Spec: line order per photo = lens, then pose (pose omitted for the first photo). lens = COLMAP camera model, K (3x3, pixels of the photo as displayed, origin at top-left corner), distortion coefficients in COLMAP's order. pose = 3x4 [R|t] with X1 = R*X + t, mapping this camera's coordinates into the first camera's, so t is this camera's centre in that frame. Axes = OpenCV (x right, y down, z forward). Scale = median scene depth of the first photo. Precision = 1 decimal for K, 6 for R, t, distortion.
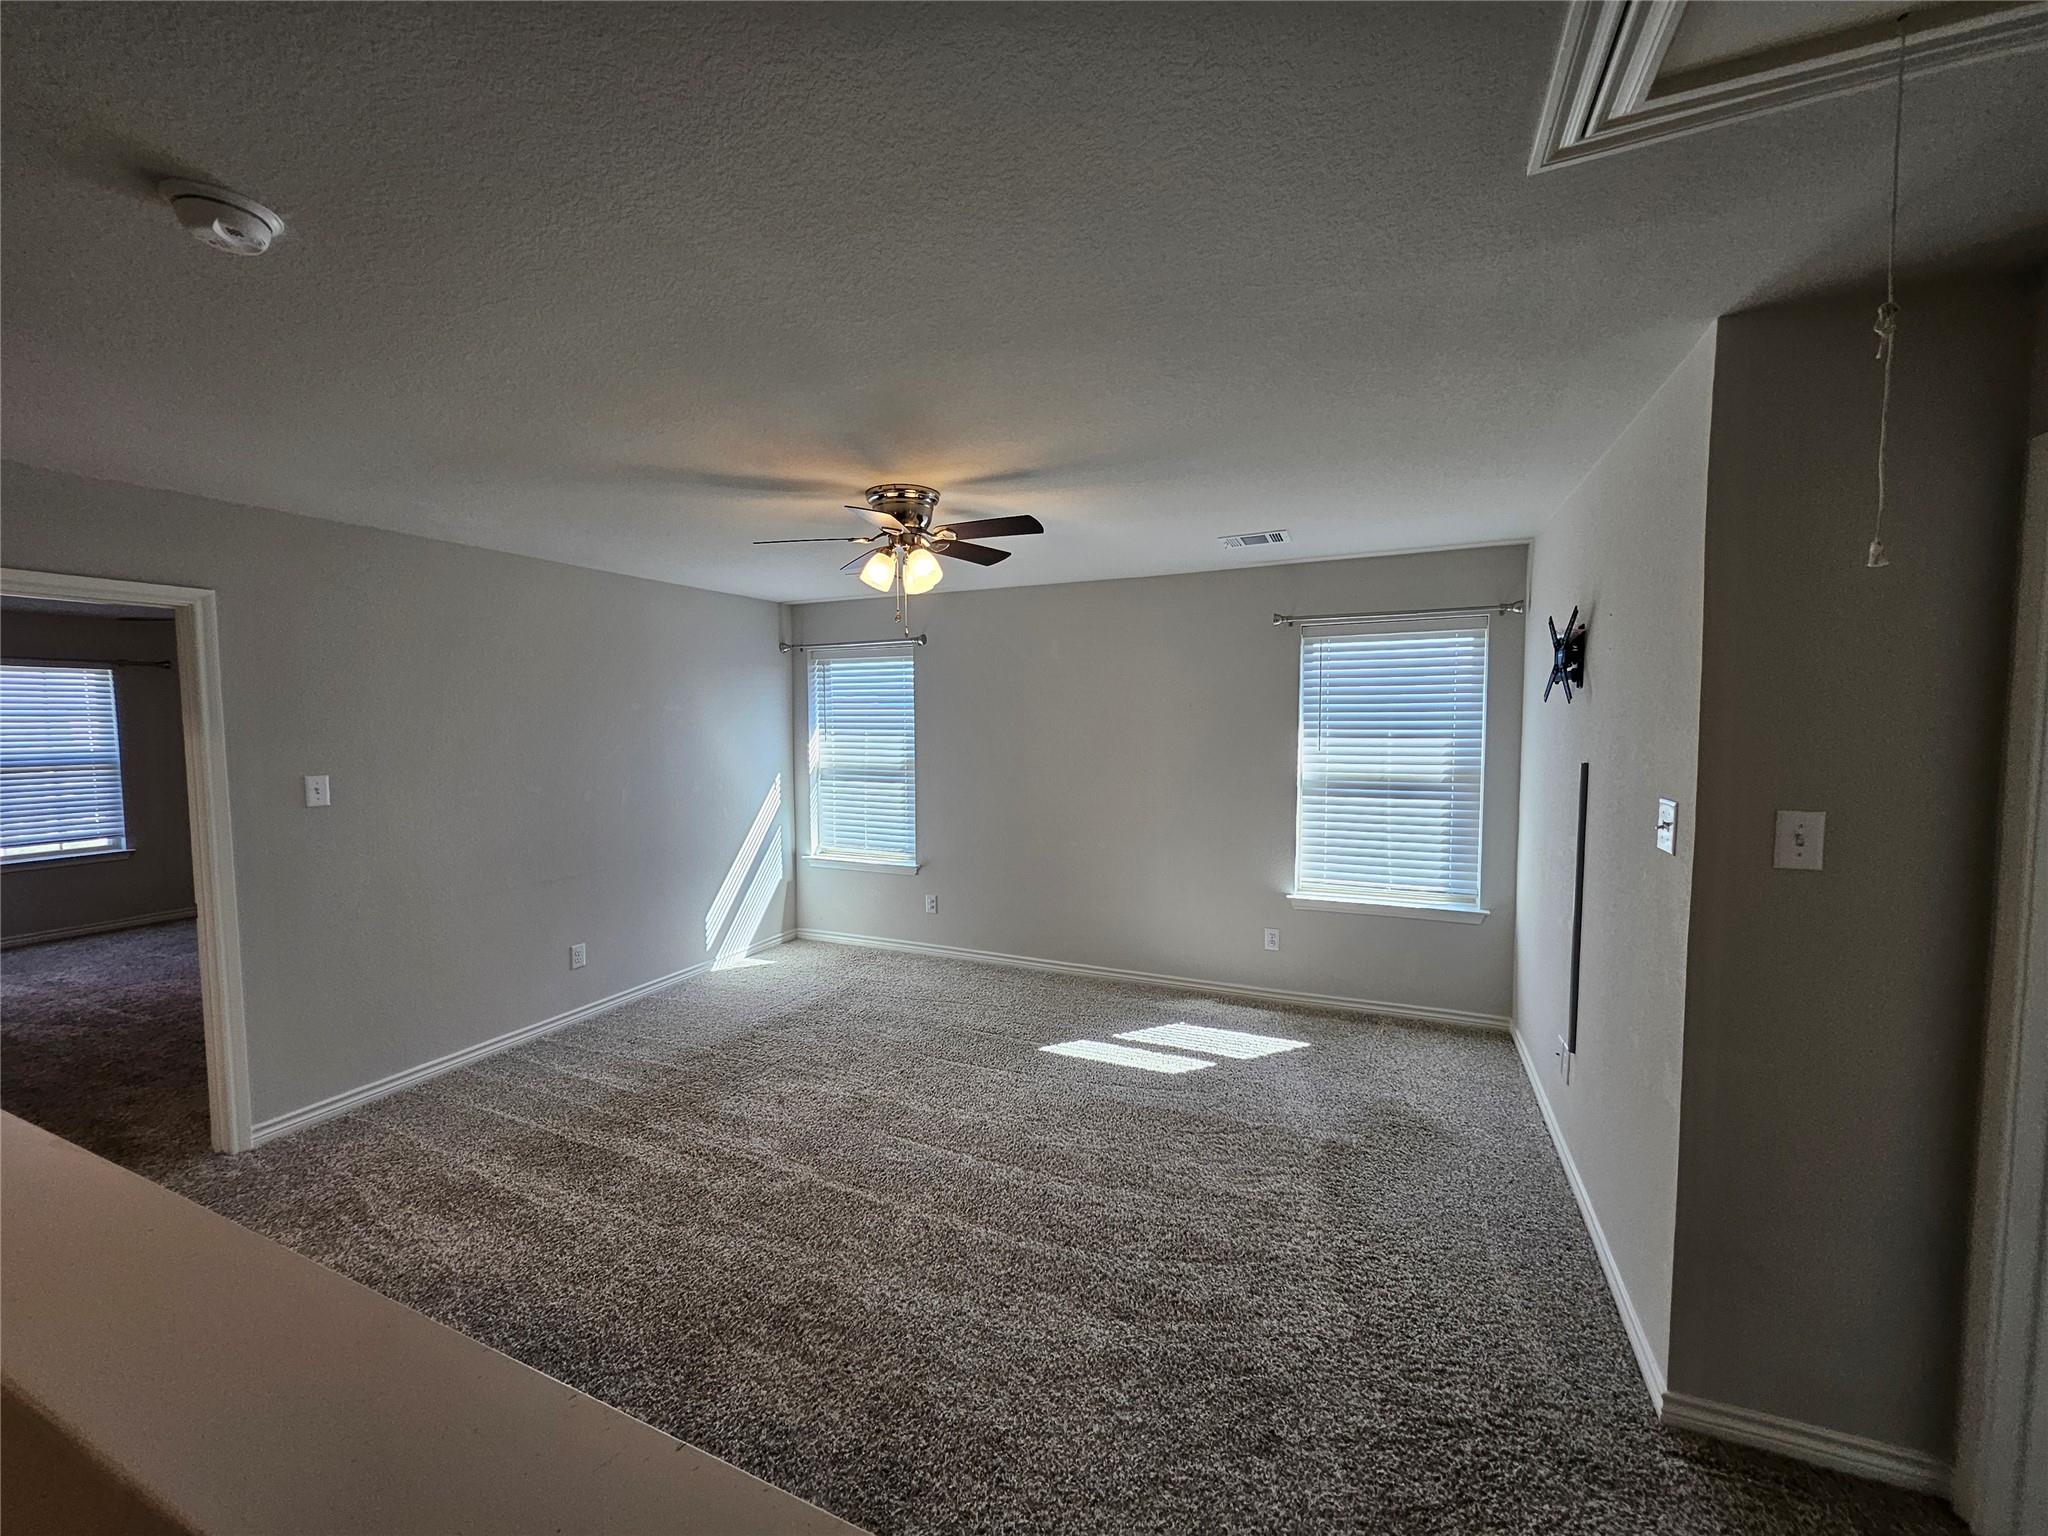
lens RADIAL K [[807.4, 0, 1015.3], [0, 807.4, 767.6], [0, 0, 1]] dist [-0.001871, -0.000173]
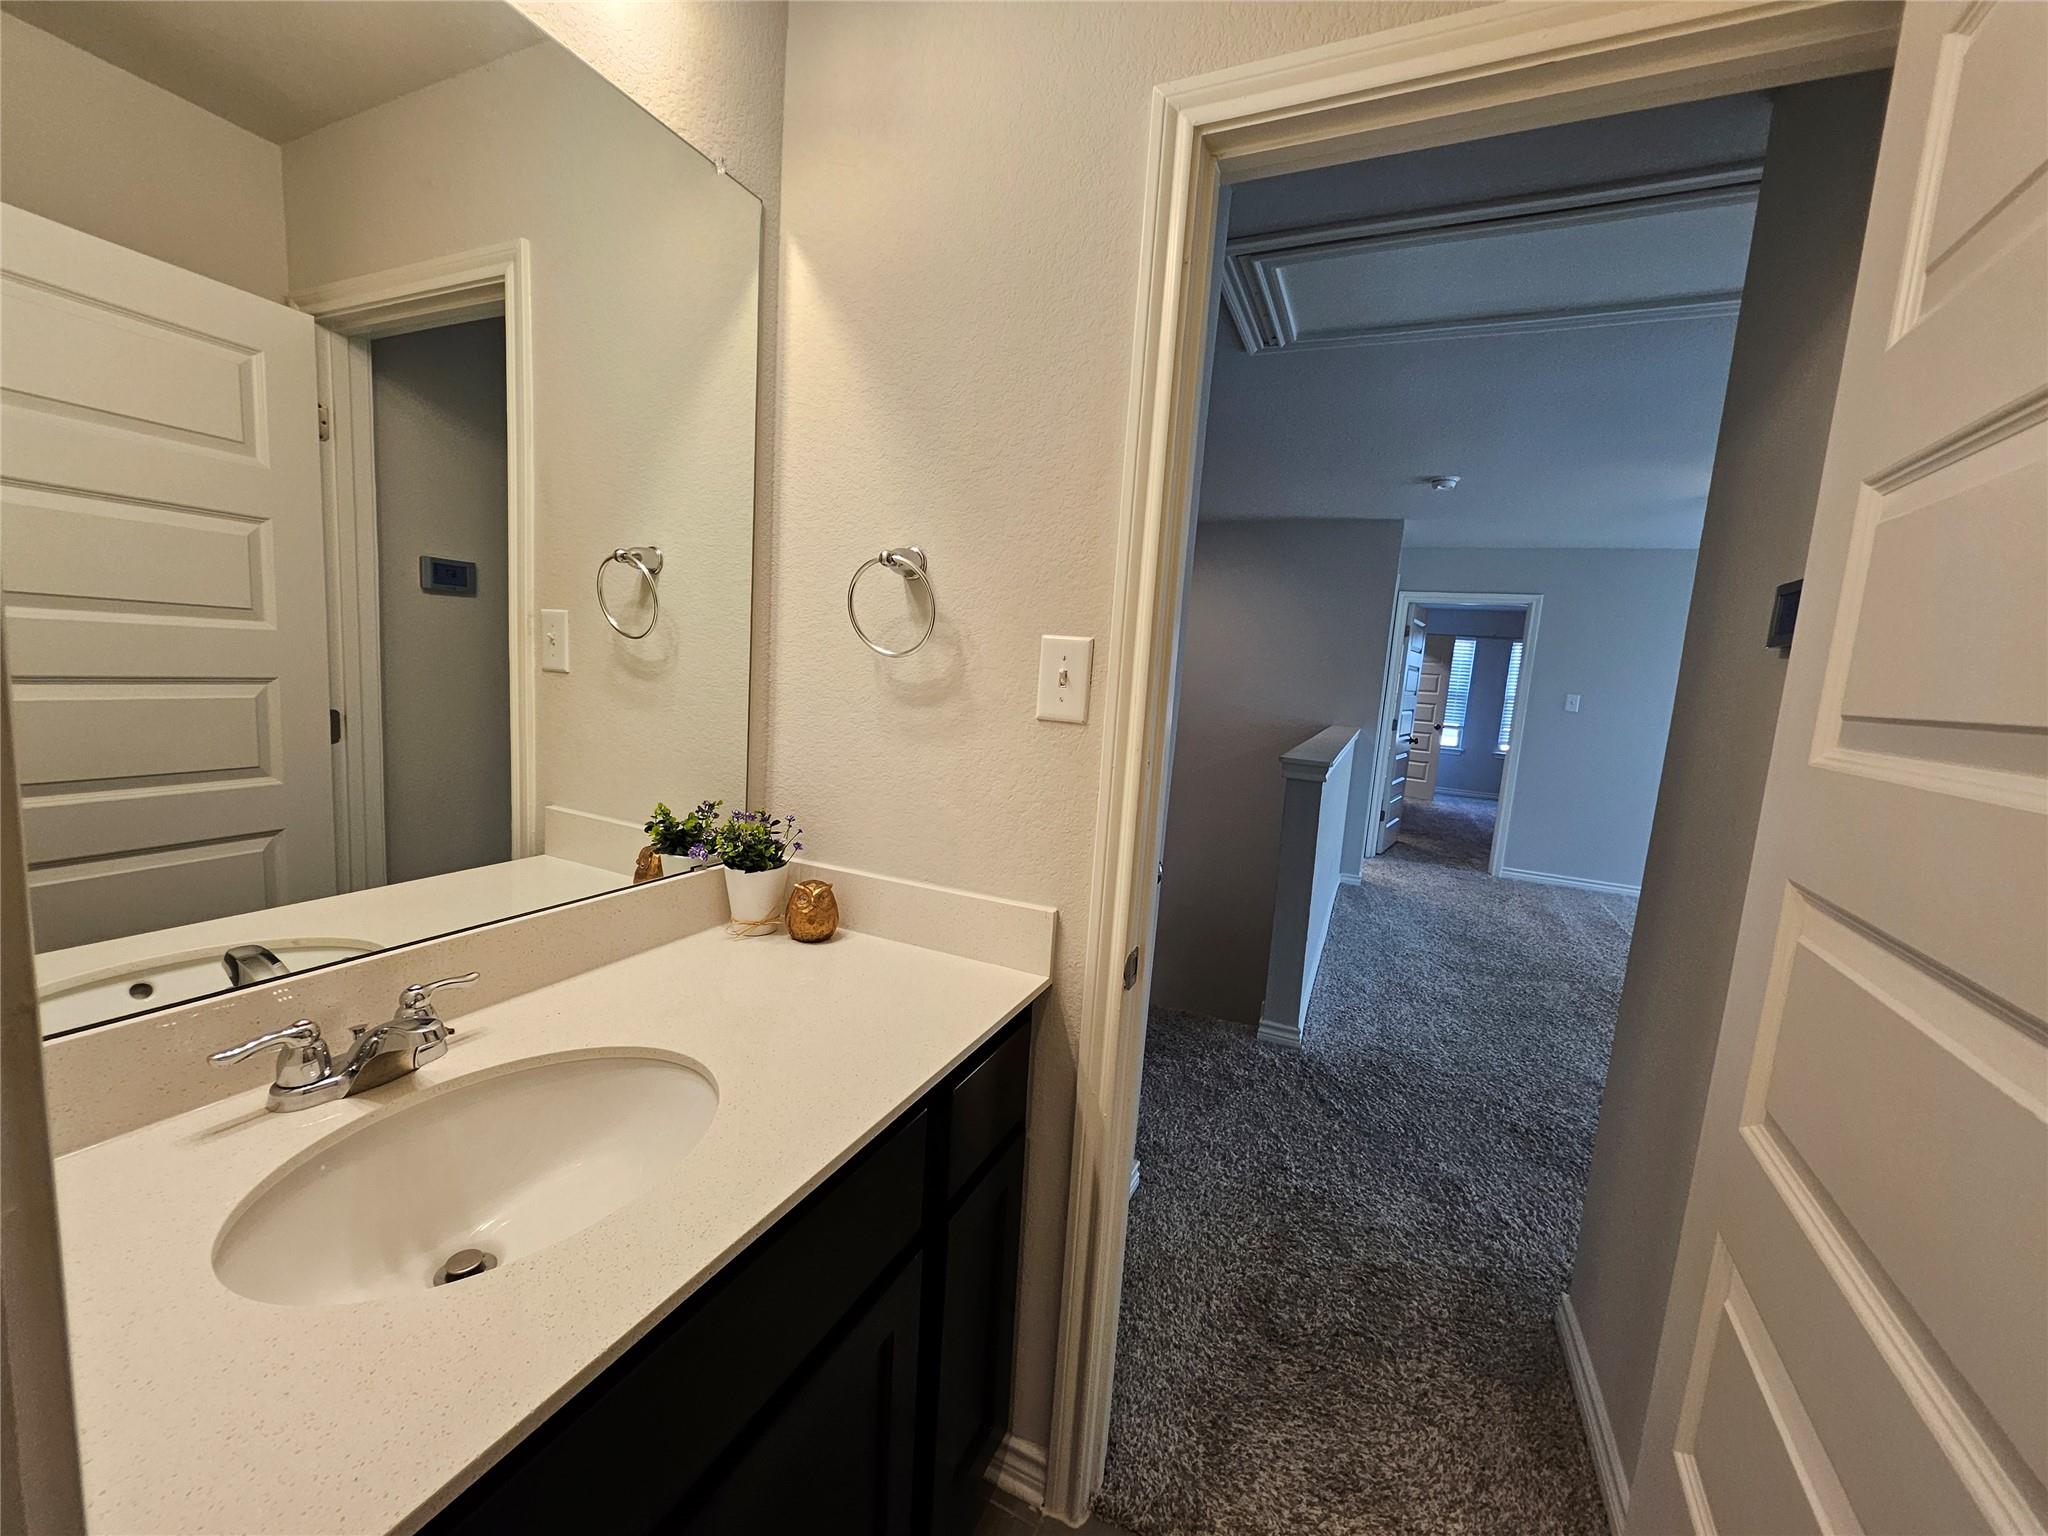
lens RADIAL K [[807.4, 0, 1015.3], [0, 807.4, 767.6], [0, 0, 1]] dist [-0.001871, -0.000173]
pose [[-0.005118, 0.137288, -0.990518, 0.761861], [-0.133272, 0.981601, 0.136741, 0.072376], [0.991066, 0.132709, 0.013273, -0.189985]]
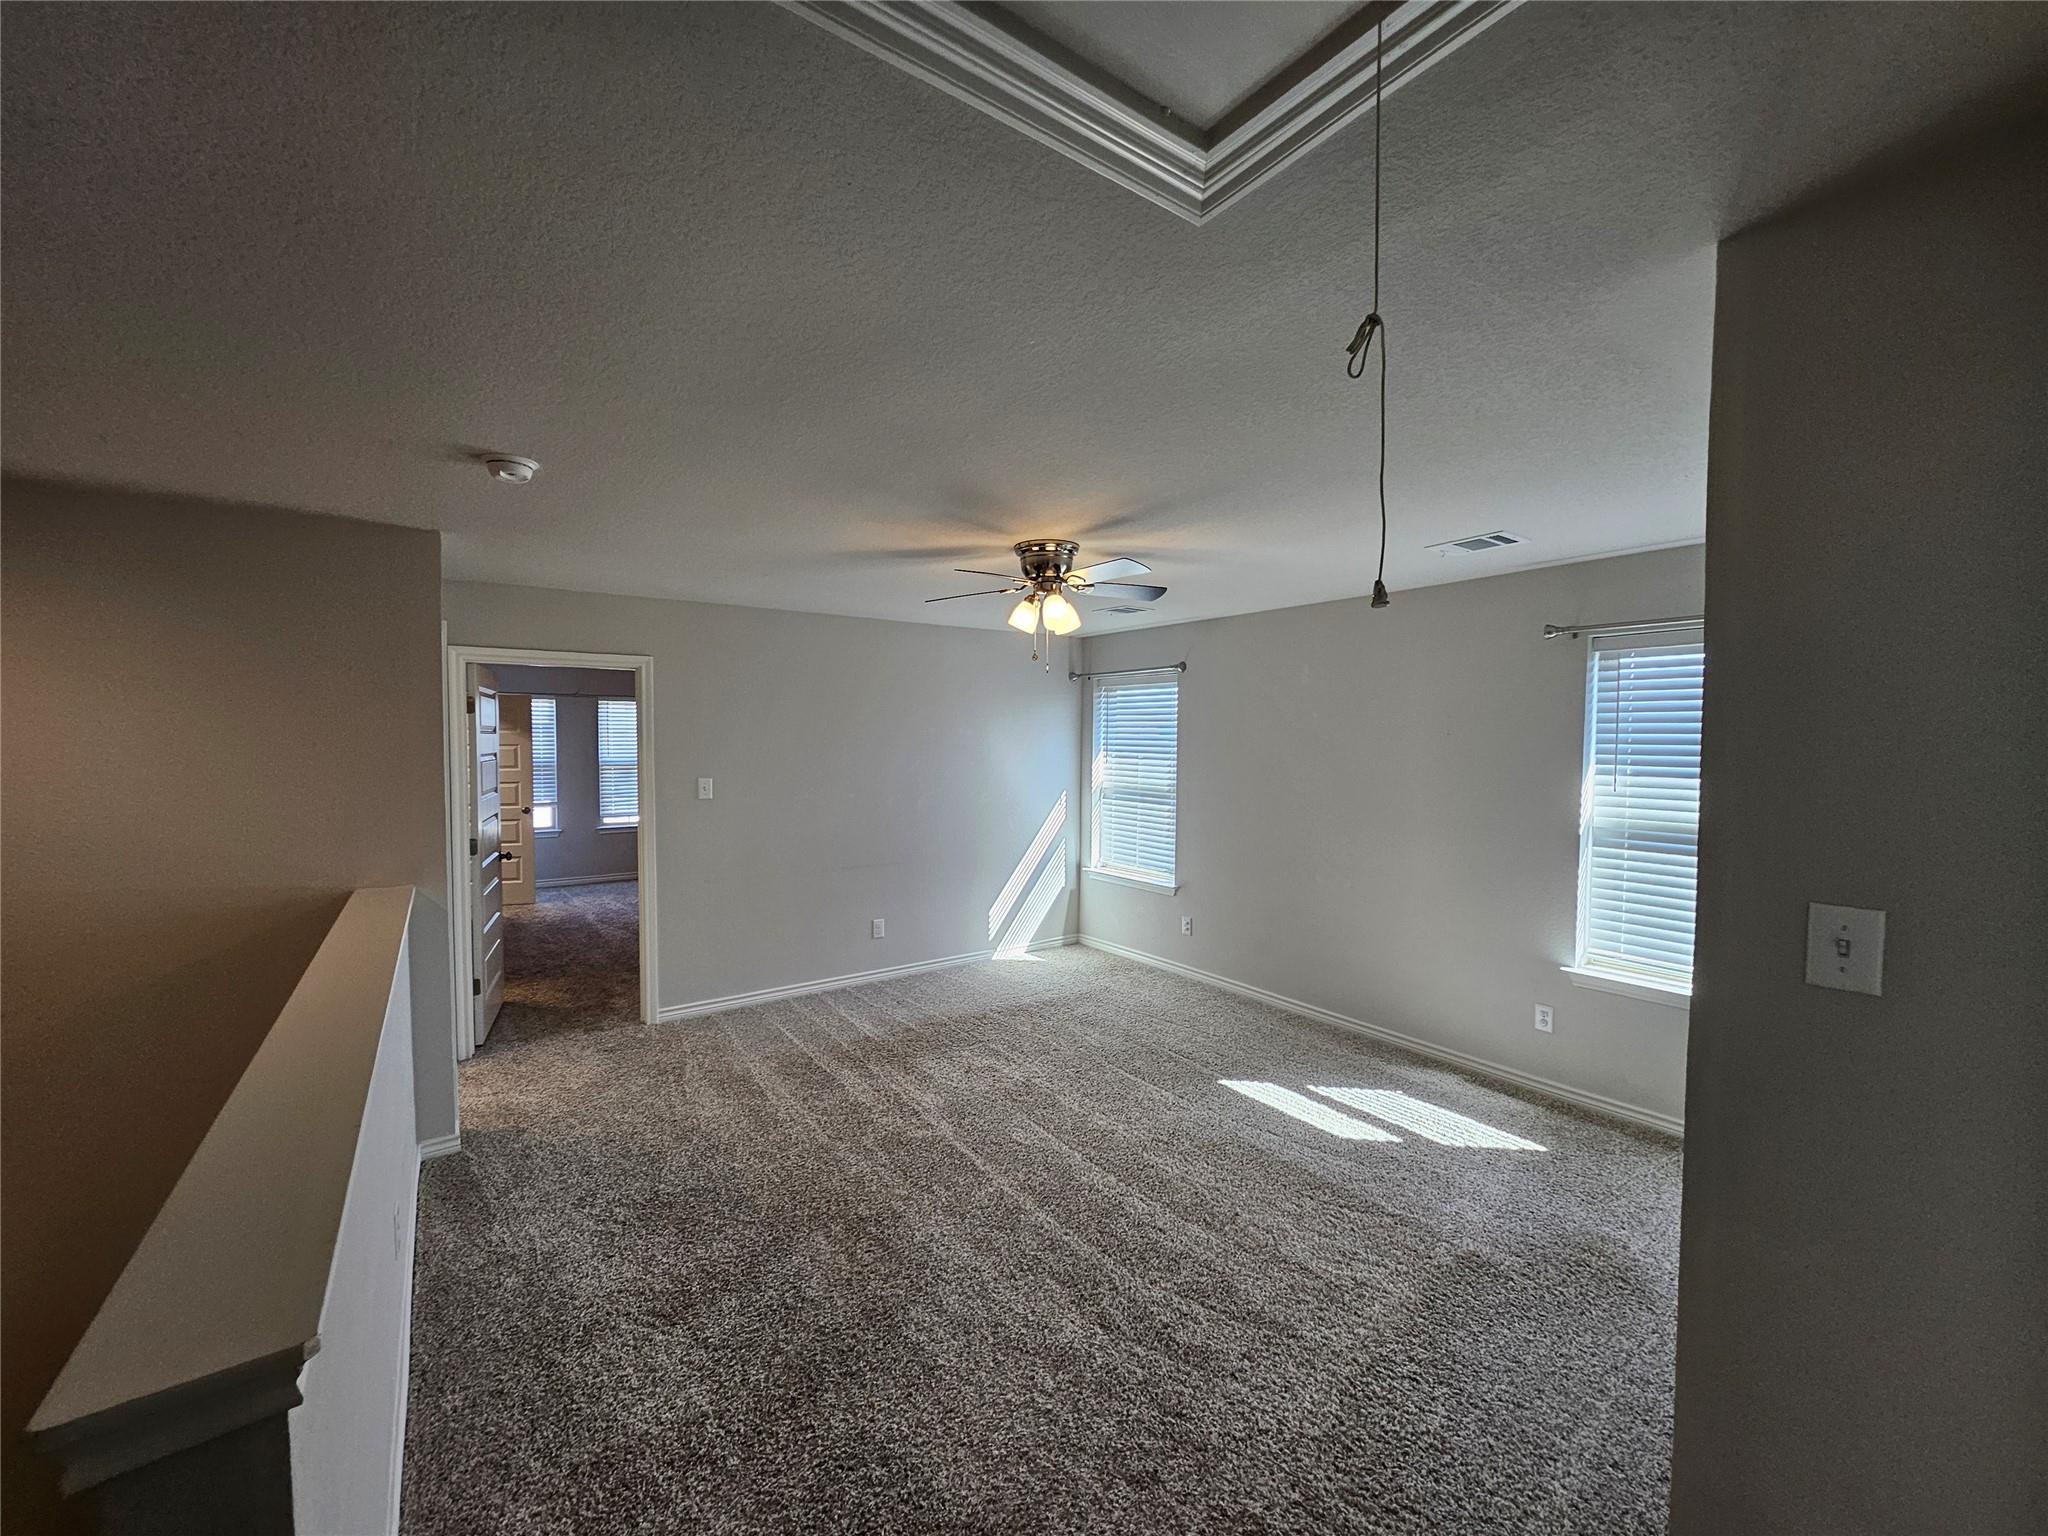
lens RADIAL K [[807.4, 0, 1015.3], [0, 807.4, 767.6], [0, 0, 1]] dist [-0.001871, -0.000173]
pose [[0.863638, 0.029283, -0.503262, 0.291271], [-0.040936, 0.999088, -0.012116, -0.012055], [0.502448, 0.031066, 0.864049, 0.010633]]
